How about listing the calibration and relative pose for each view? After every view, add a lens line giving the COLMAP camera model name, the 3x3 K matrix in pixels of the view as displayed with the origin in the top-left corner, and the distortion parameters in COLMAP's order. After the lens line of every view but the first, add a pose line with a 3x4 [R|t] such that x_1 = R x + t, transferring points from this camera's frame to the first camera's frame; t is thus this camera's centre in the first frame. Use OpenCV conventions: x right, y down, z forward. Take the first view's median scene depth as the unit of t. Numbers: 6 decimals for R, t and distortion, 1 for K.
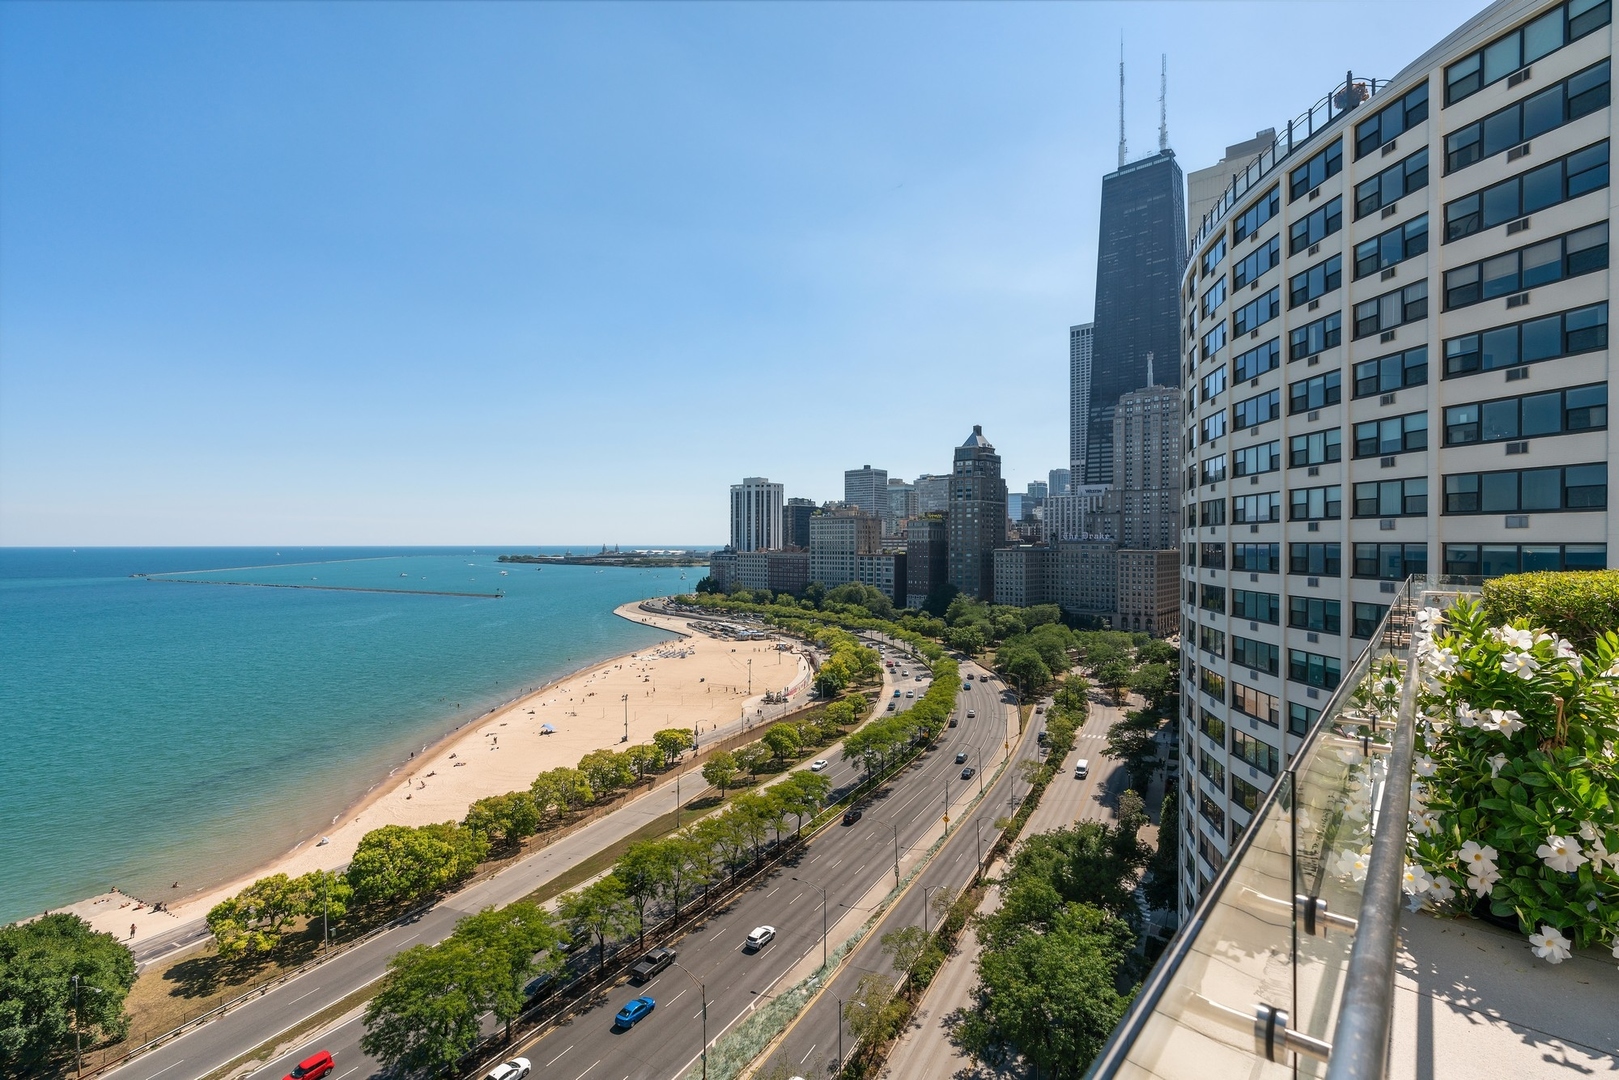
lens RADIAL K [[748.7, 0, 809.5], [0, 748.7, 540.0], [0, 0, 1]] dist [-0.002100, 0.000402]
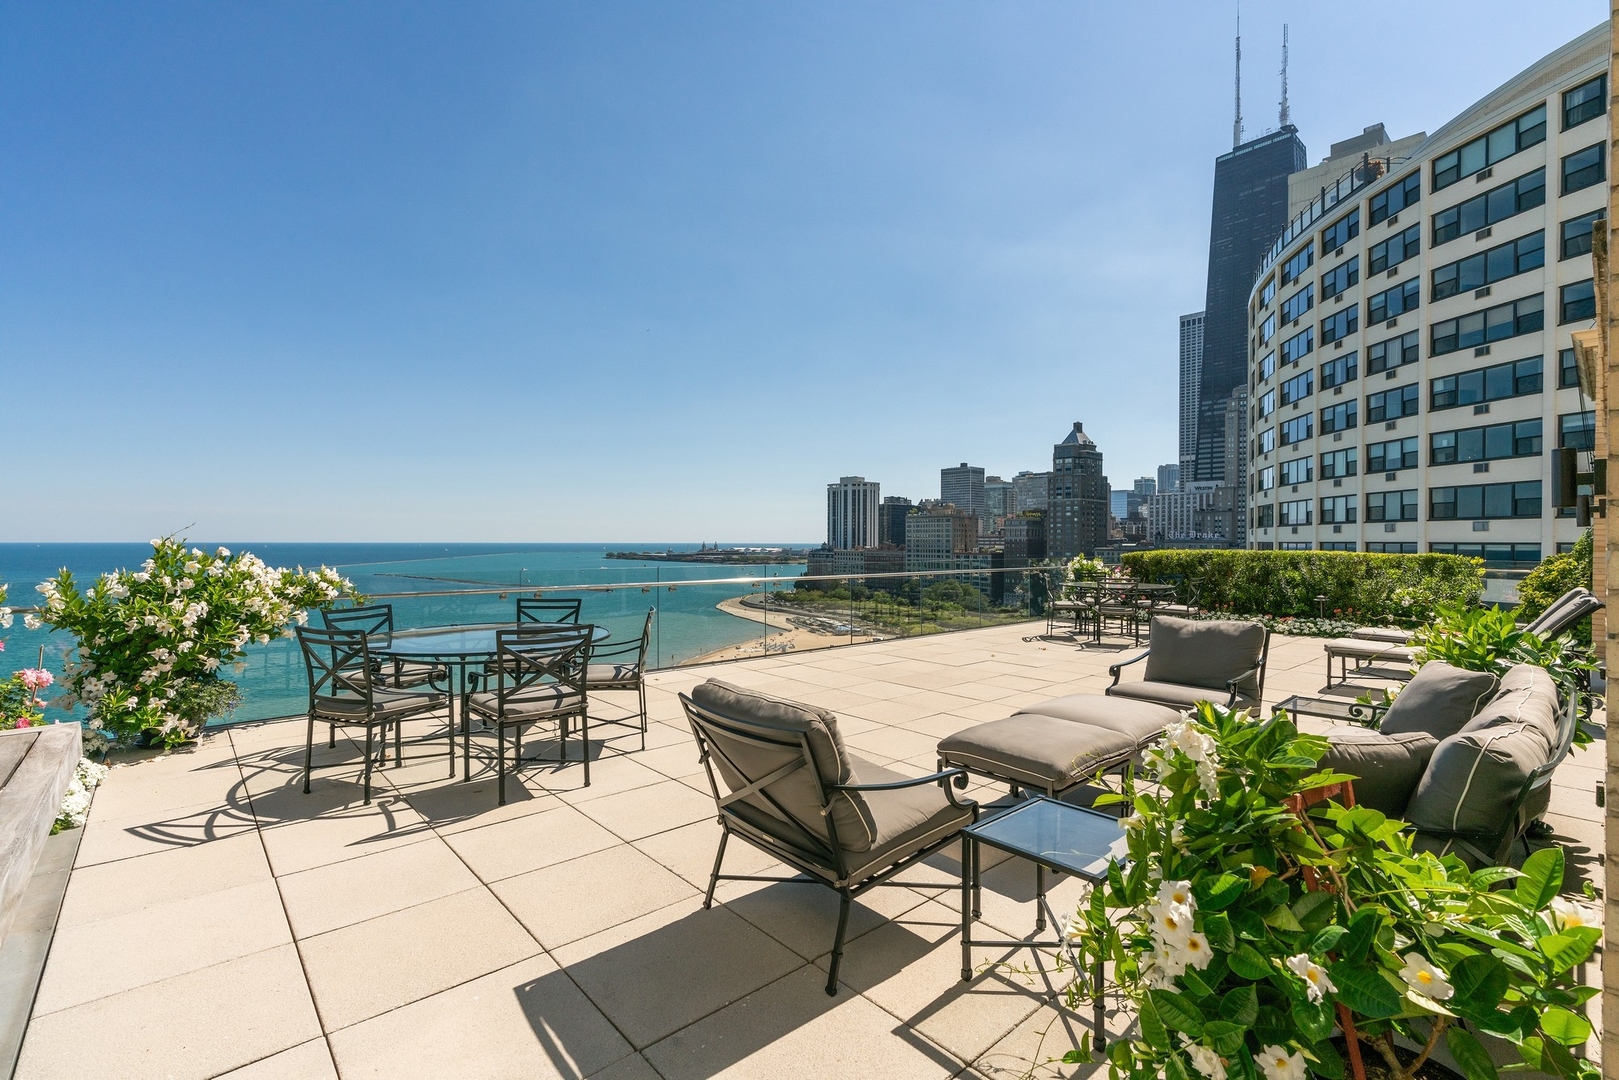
lens RADIAL K [[748.7, 0, 809.5], [0, 748.7, 540.0], [0, 0, 1]] dist [-0.002100, 0.000402]
pose [[0.992001, 0.002886, -0.126194, -0.012700], [-0.002550, 0.999993, 0.002825, -0.001017], [0.126201, -0.002480, 0.992002, -0.239520]]
